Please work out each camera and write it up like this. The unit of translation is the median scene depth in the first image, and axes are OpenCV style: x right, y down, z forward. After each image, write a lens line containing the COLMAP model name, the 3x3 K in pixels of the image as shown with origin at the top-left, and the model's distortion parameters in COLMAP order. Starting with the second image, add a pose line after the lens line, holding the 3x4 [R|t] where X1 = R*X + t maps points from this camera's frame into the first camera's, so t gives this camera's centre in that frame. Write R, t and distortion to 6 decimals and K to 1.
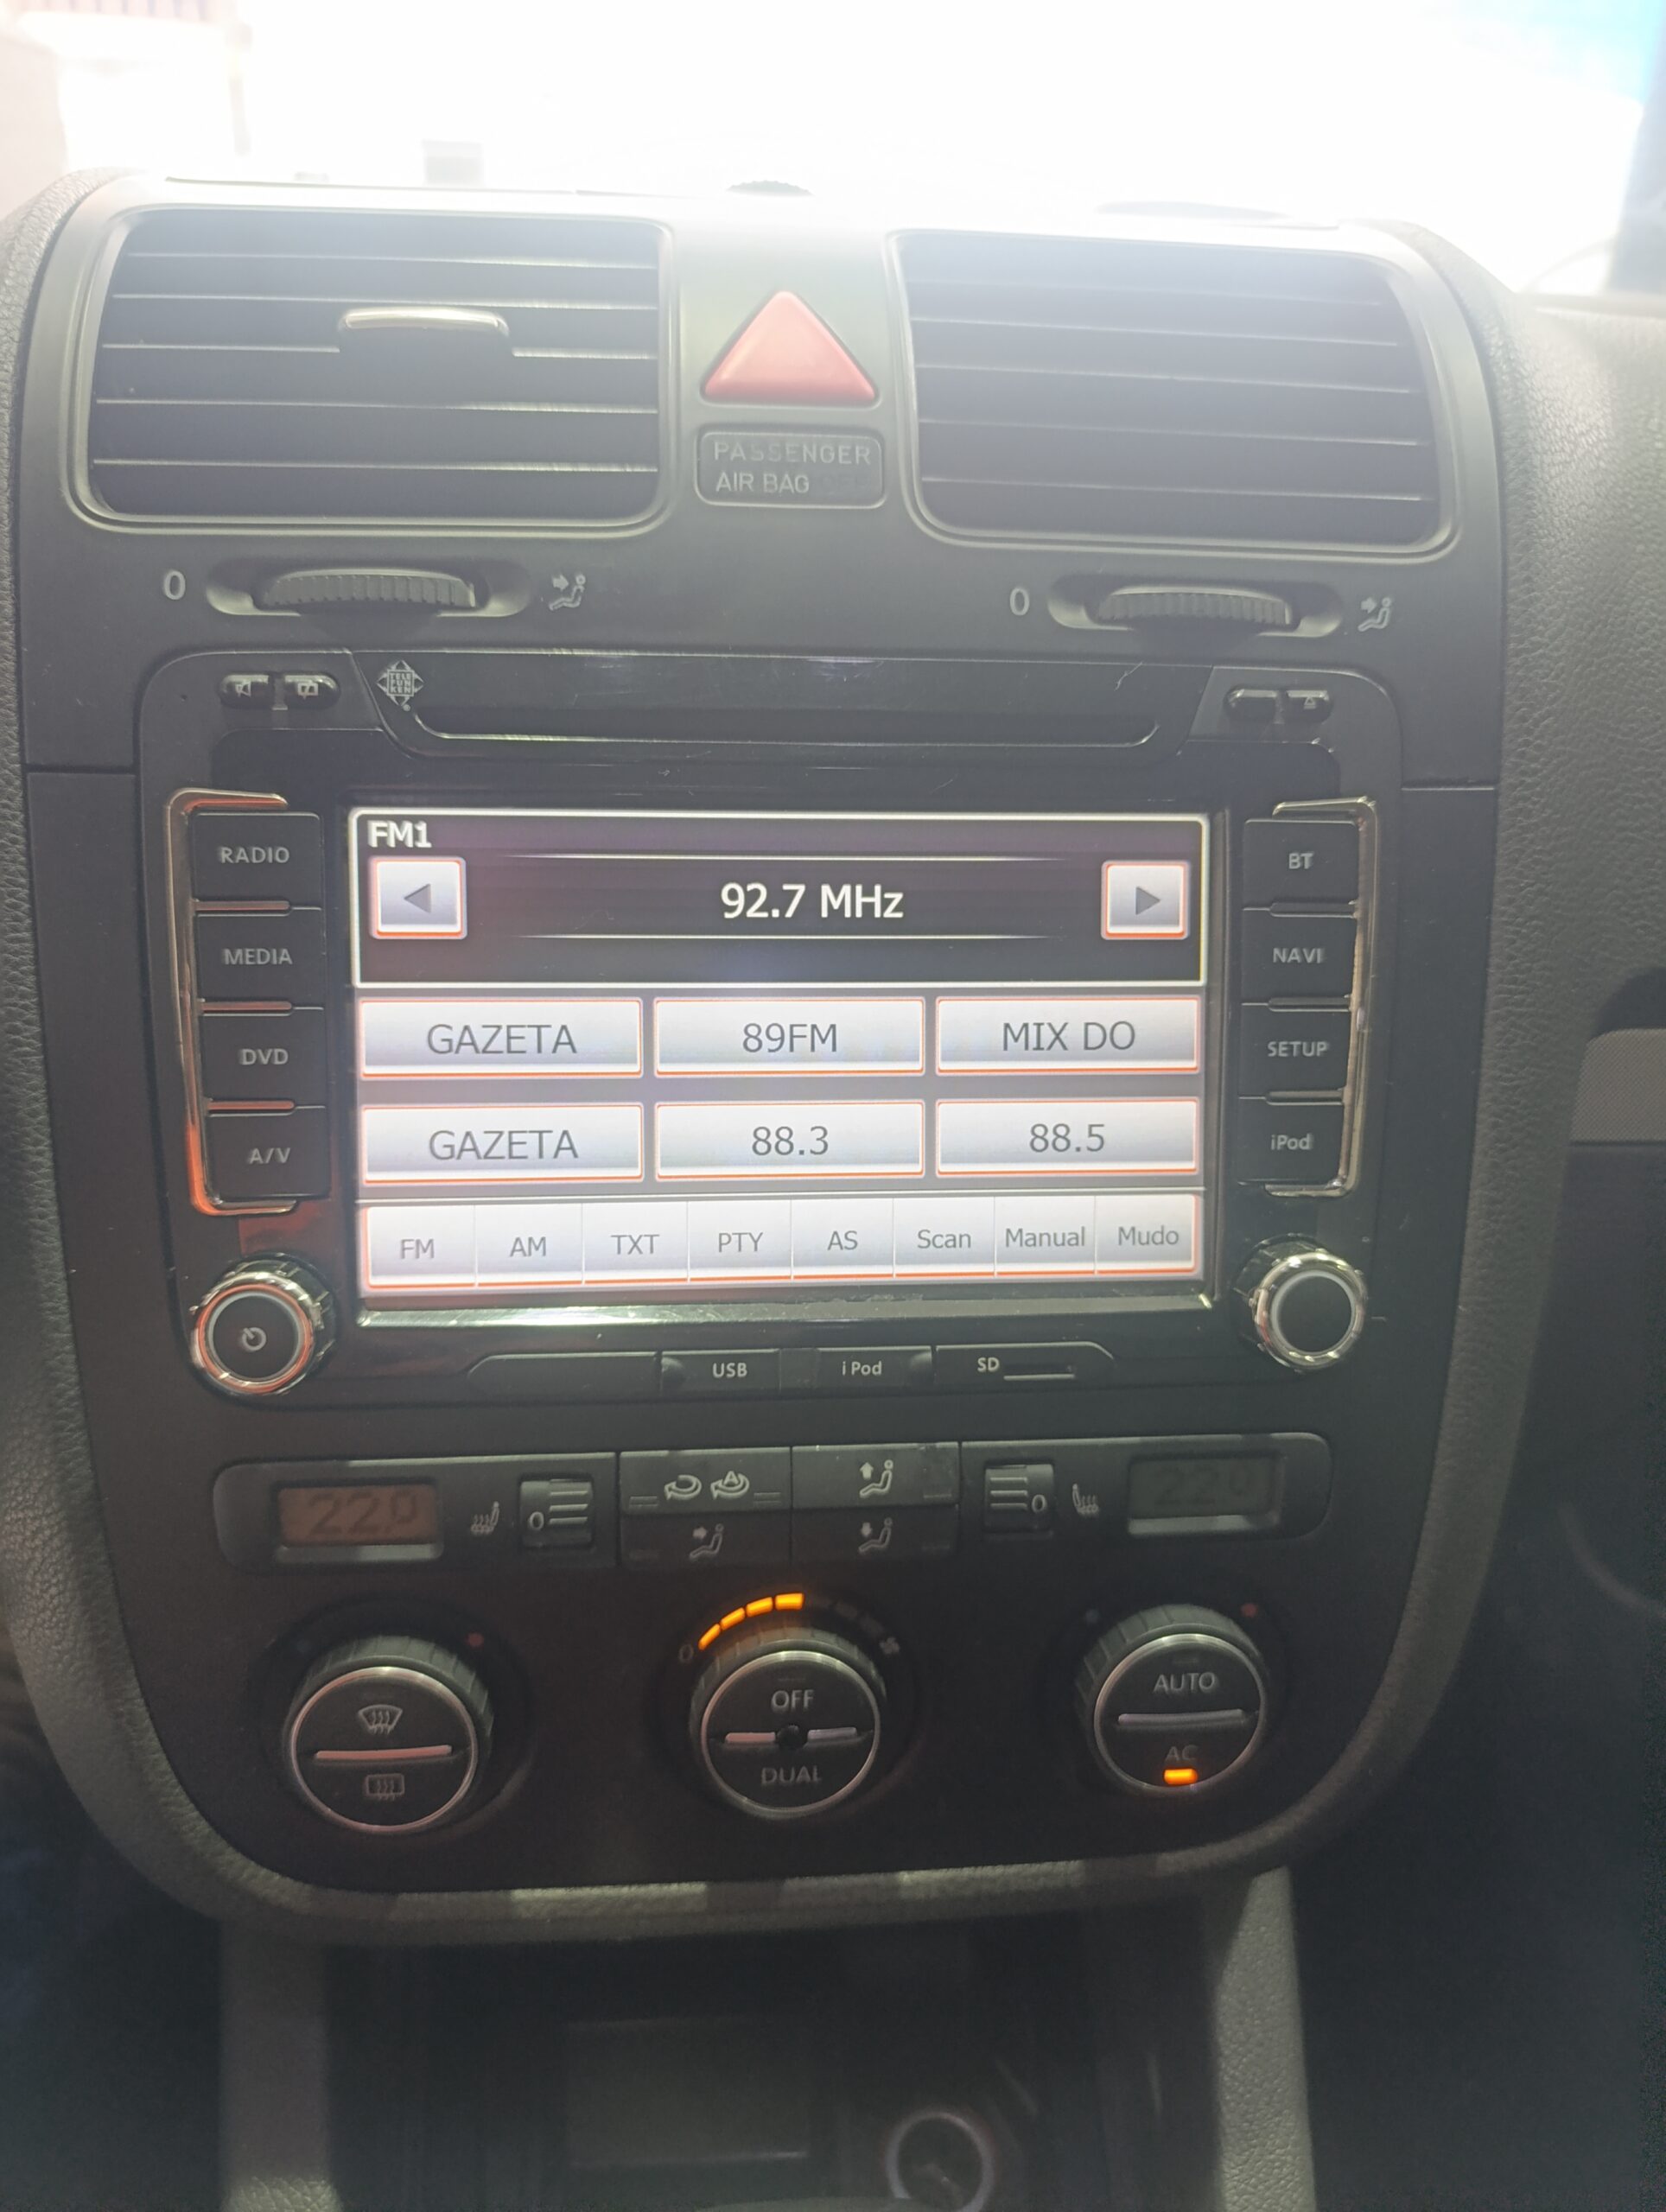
lens RADIAL K [[1484.2, 0, 833.7], [0, 1484.2, 1152.0], [0, 0, 1]] dist [0.067510, -0.085947]
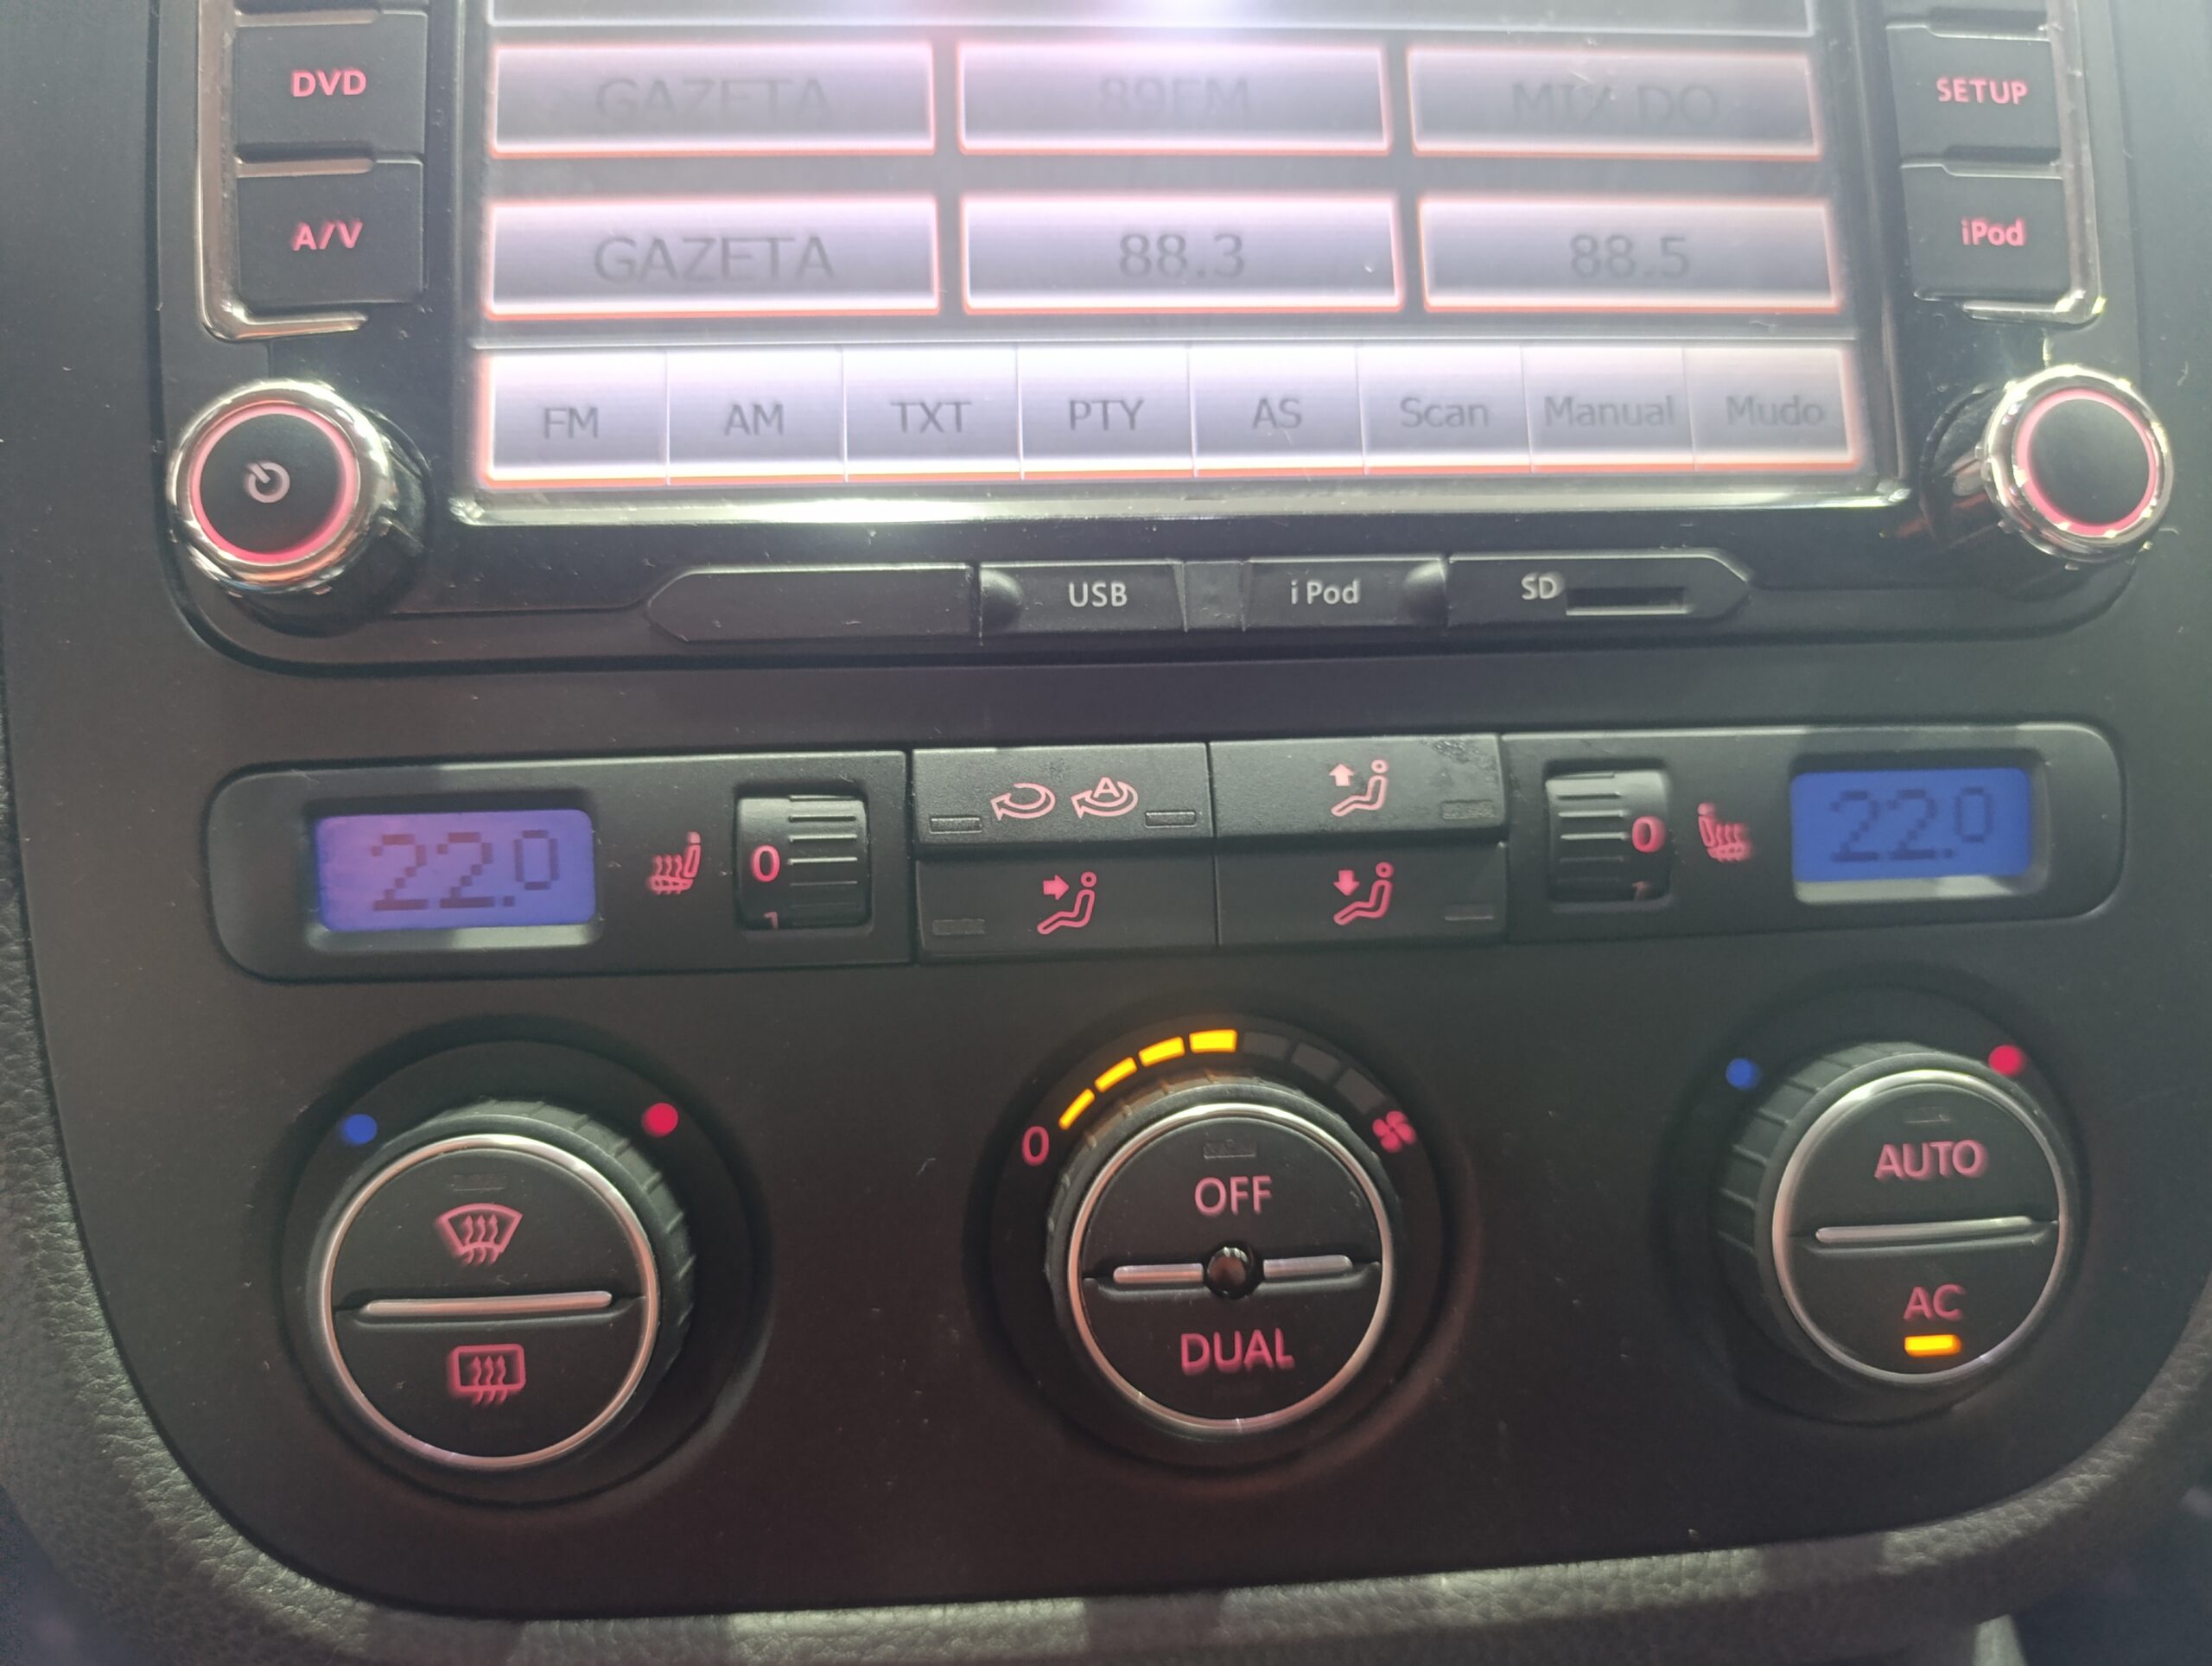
lens RADIAL K [[1476.3, 0, 1106.0], [0, 1476.3, 833.0], [0, 0, 1]] dist [0.006690, -0.026794]
pose [[0.998830, -0.041717, -0.024477, -0.054818], [0.036046, 0.979457, -0.198404, 0.341366], [0.032251, 0.197290, 0.979815, 0.442300]]
